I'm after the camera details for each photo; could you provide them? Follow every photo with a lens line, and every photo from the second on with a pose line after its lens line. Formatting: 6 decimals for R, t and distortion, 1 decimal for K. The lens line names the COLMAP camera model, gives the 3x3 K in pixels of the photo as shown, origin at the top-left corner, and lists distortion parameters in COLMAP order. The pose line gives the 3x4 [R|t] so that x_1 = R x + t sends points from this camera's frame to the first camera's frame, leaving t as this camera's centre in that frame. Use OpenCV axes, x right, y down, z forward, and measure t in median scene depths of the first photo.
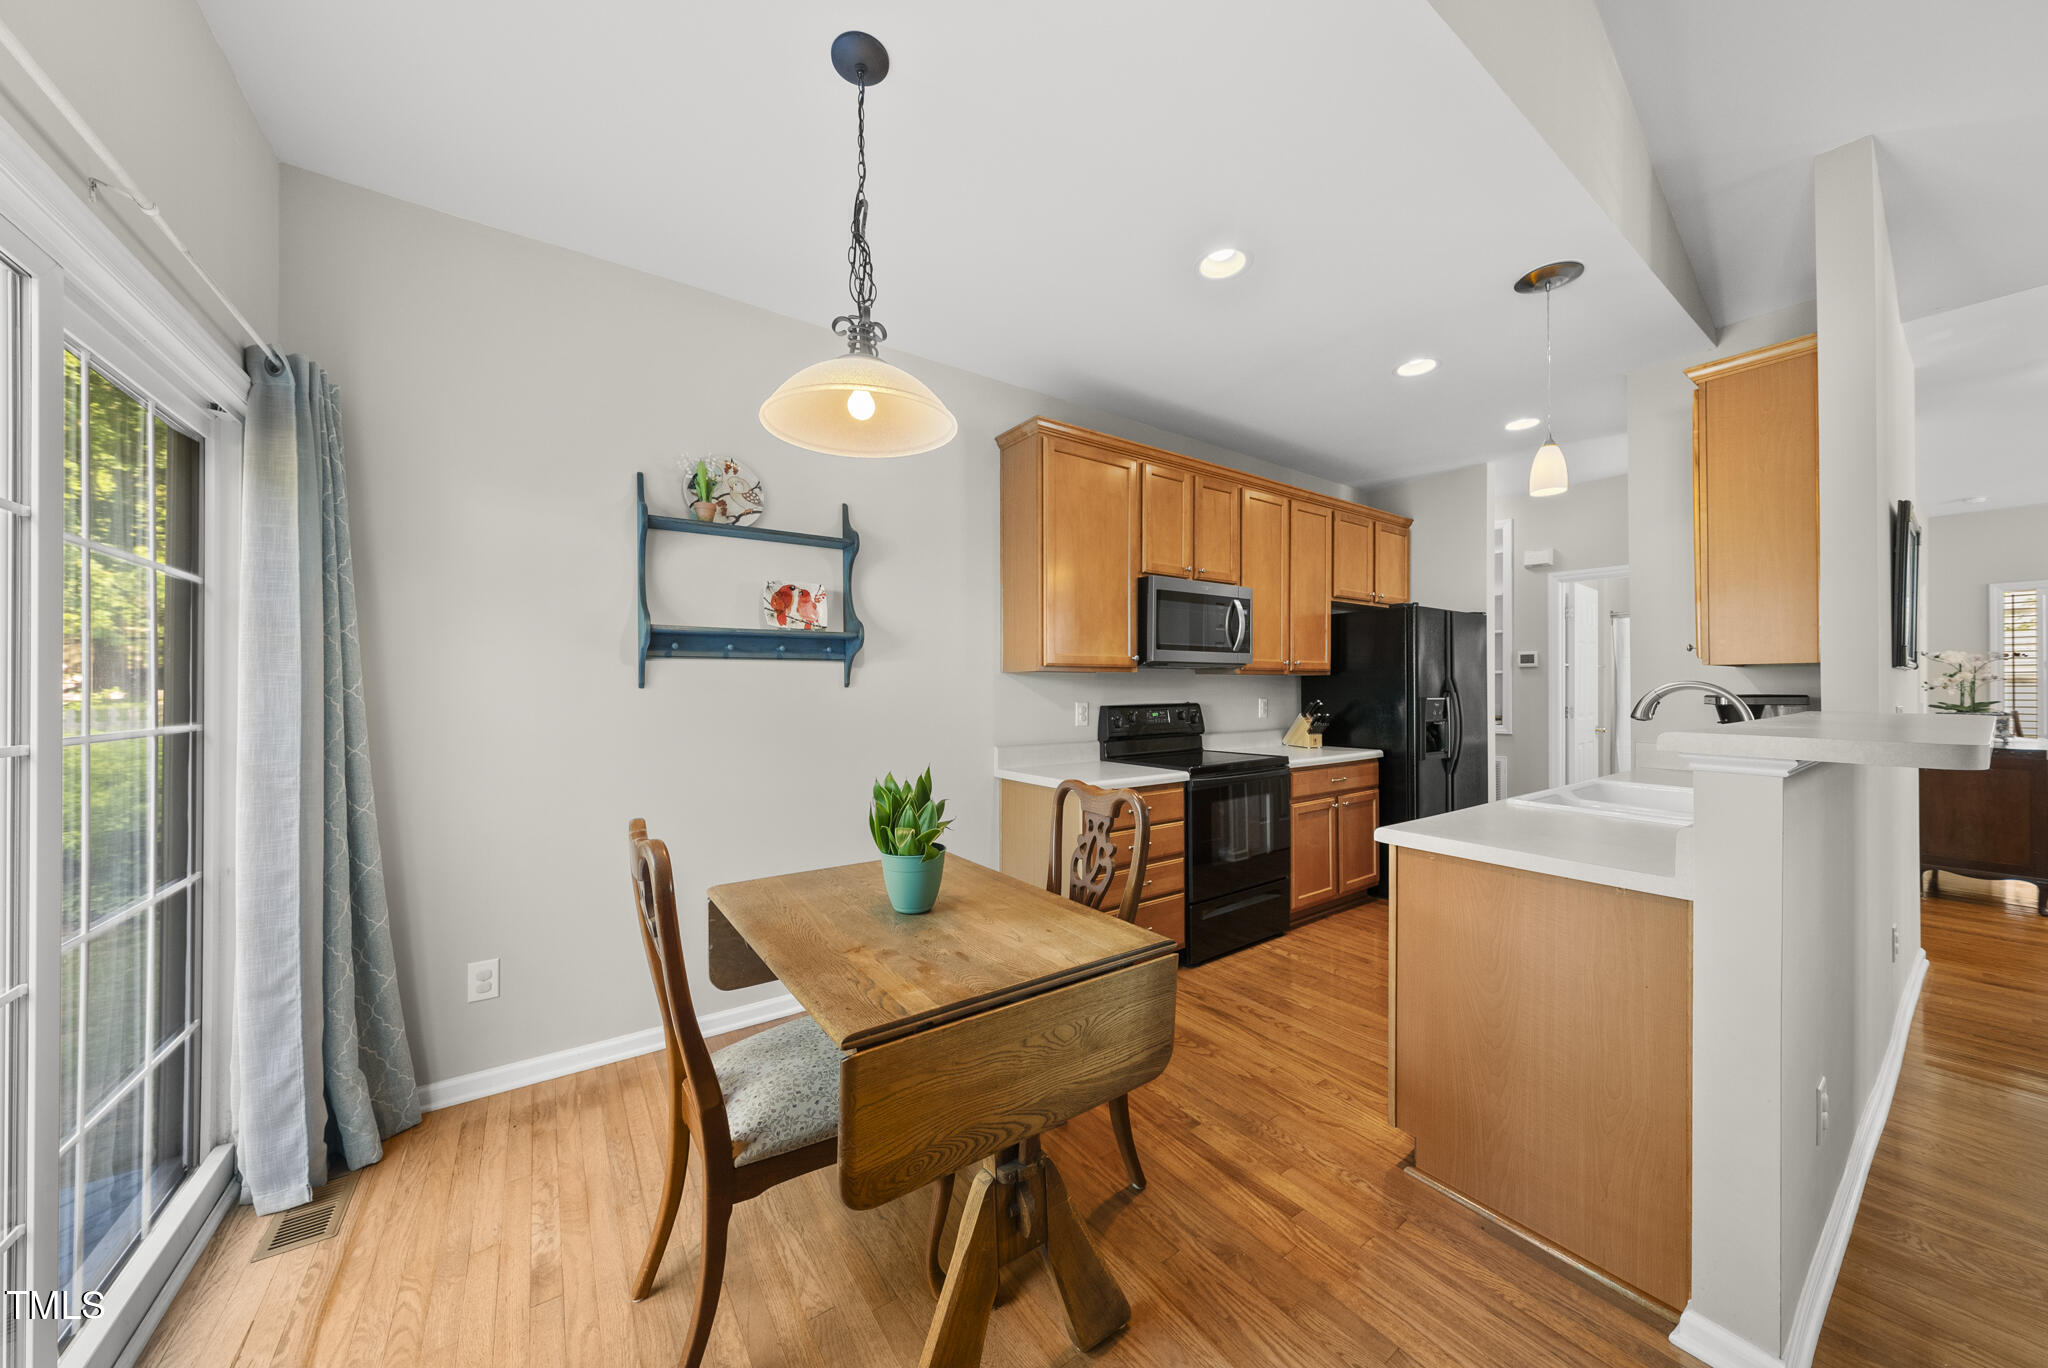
lens RADIAL K [[693.3, 0, 1024.0], [0, 693.3, 684.0], [0, 0, 1]] dist [-0.001422, -0.000119]
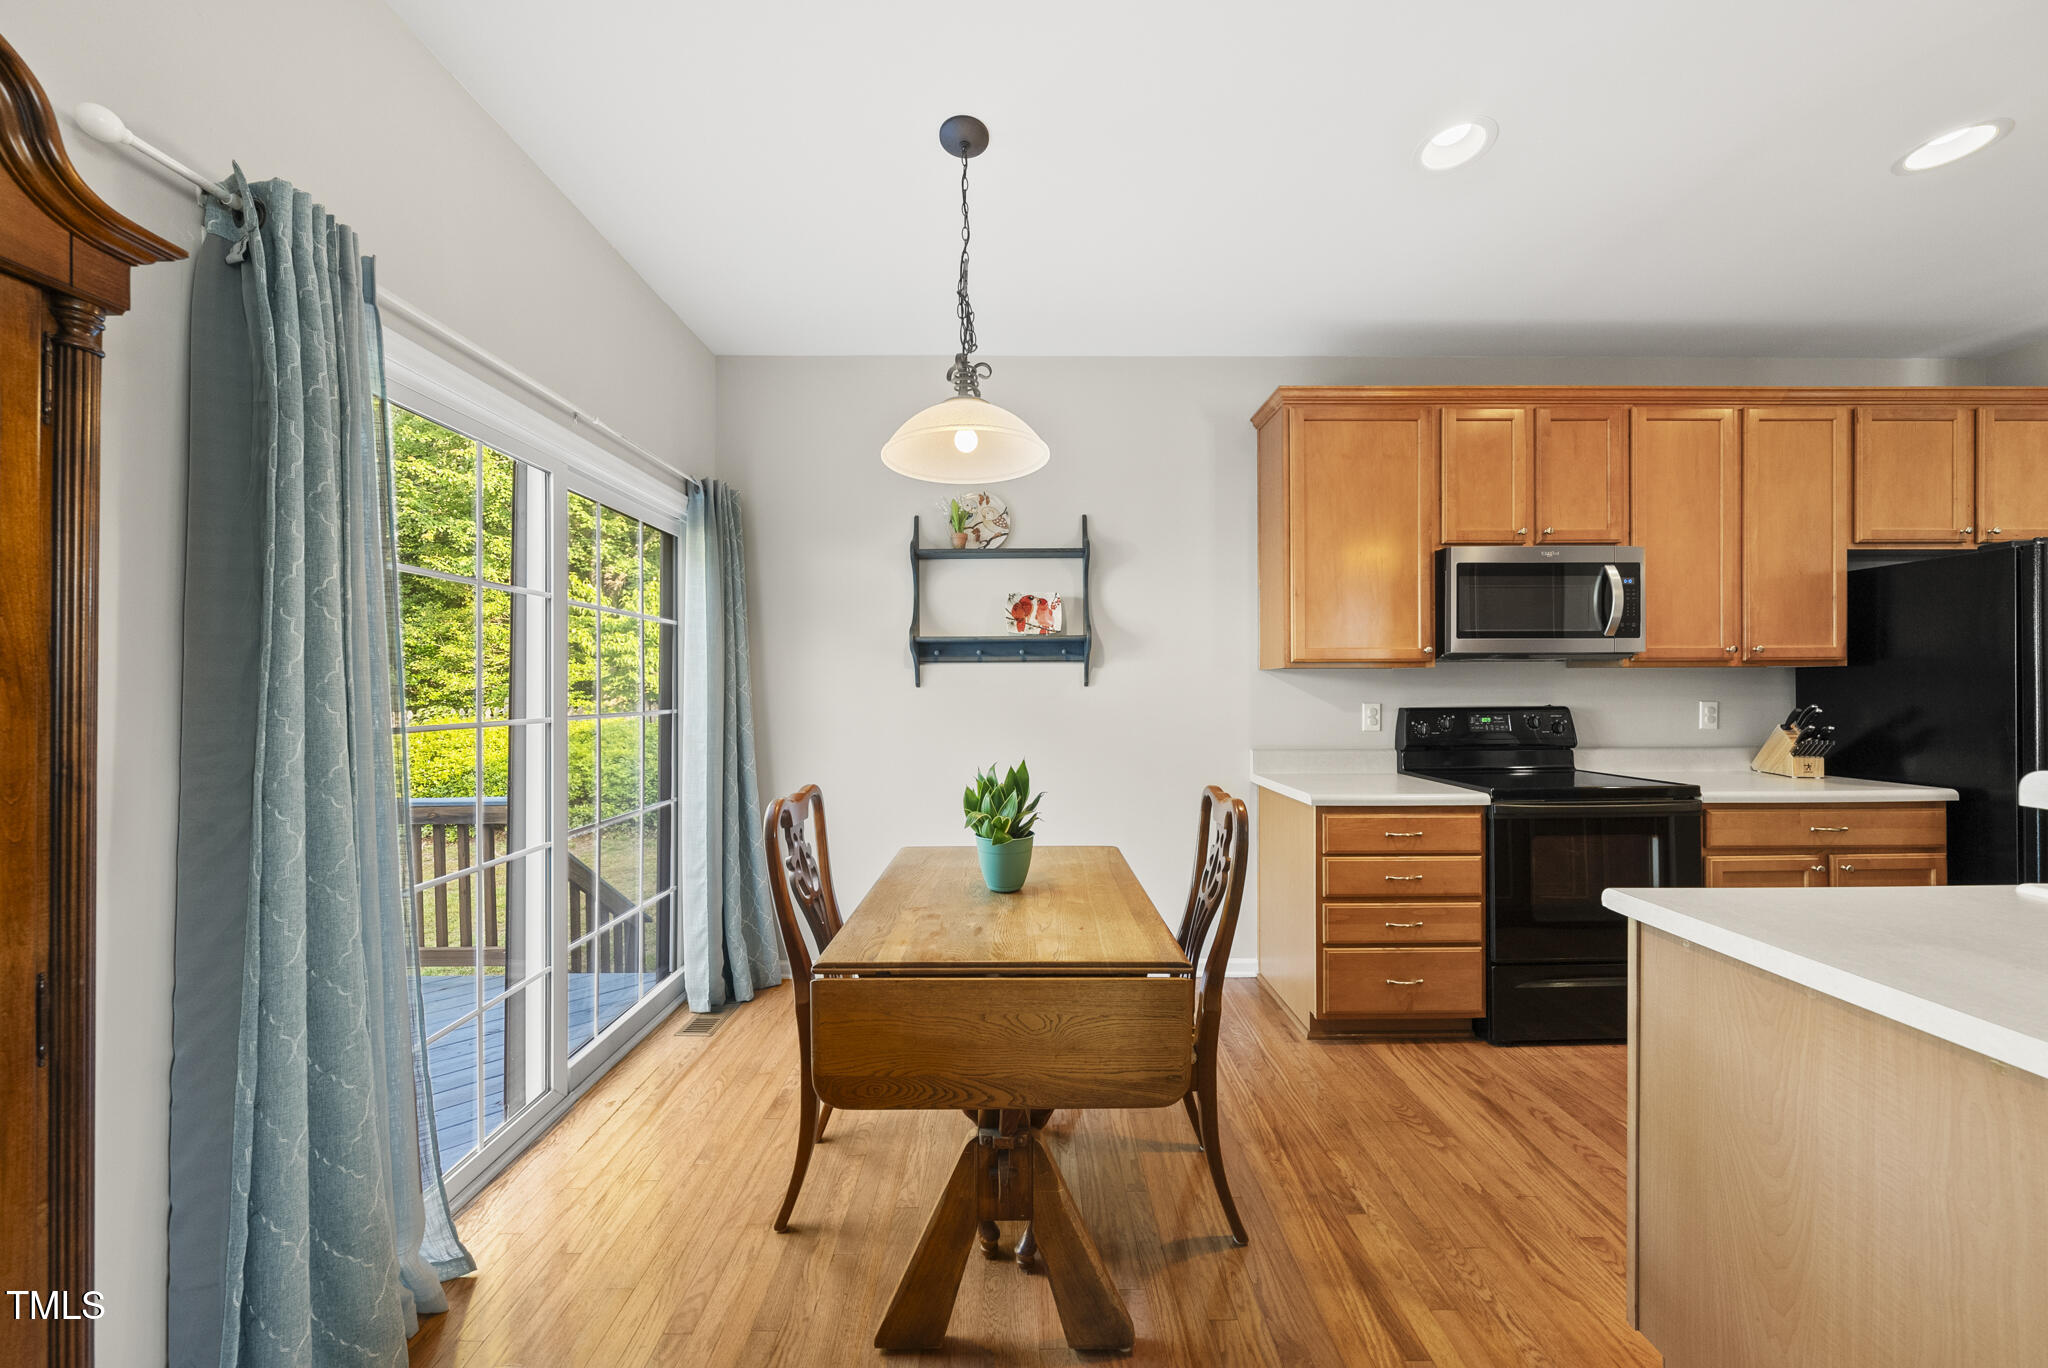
lens RADIAL K [[697.1, 0, 1024.0], [0, 697.1, 684.0], [0, 0, 1]] dist [-0.001374, -0.000086]
pose [[0.821532, -0.002717, -0.570155, 0.276136], [0.004515, 0.999988, 0.001742, -0.001105], [0.570144, -0.004005, 0.821535, 0.060327]]
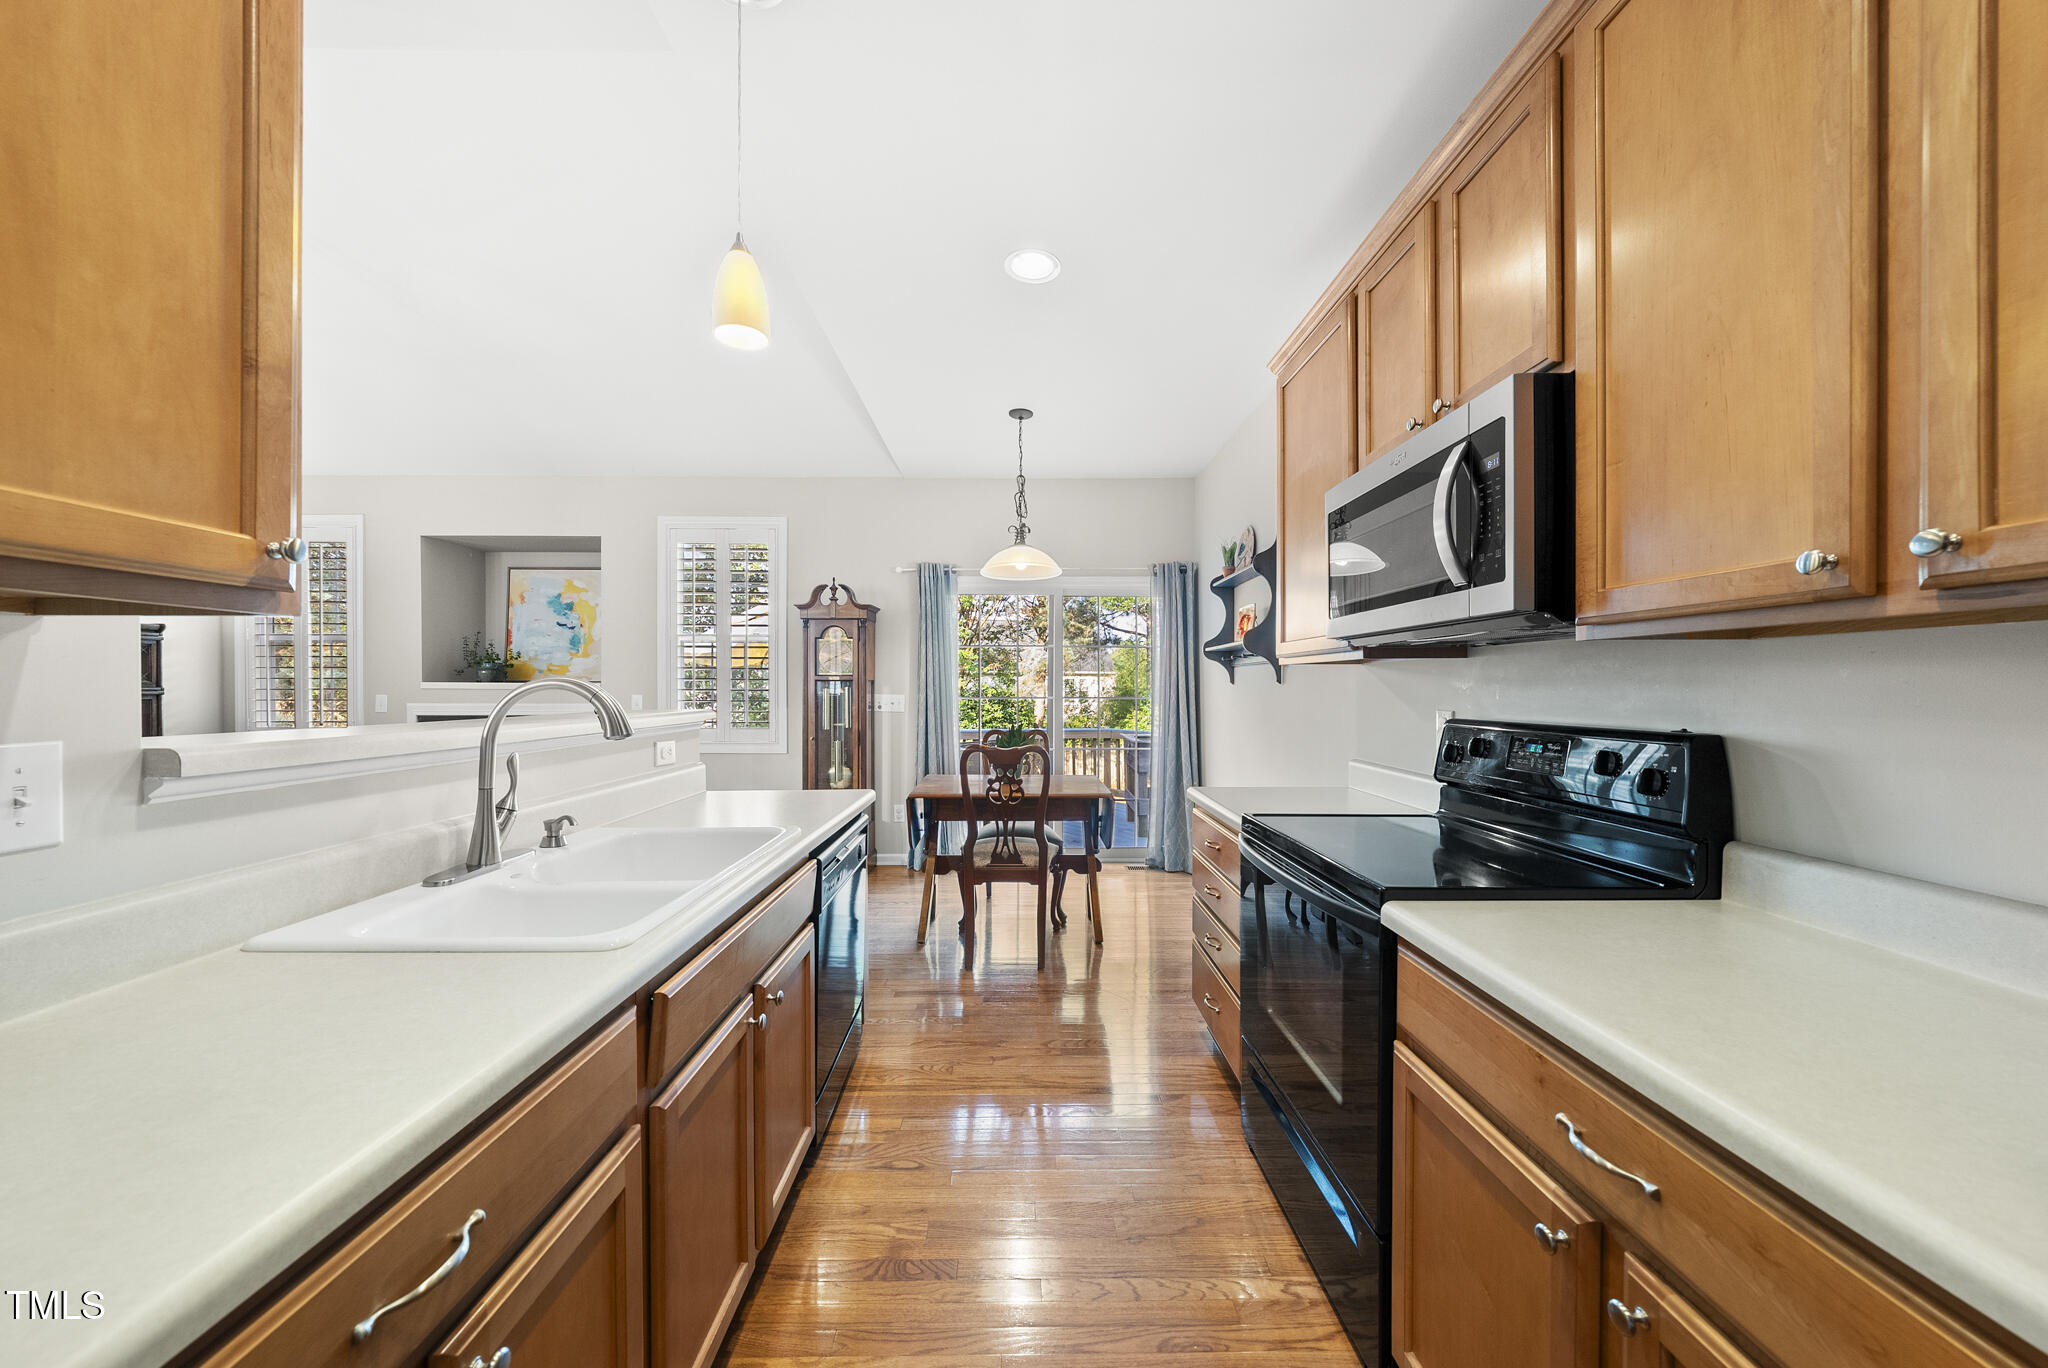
lens RADIAL K [[697.1, 0, 1024.0], [0, 697.1, 684.0], [0, 0, 1]] dist [-0.001374, -0.000086]
pose [[-0.566175, 0.000500, -0.824285, 0.941613], [0.004958, 0.999984, -0.002799, 0.006071], [0.824270, -0.005672, -0.566168, 1.295559]]
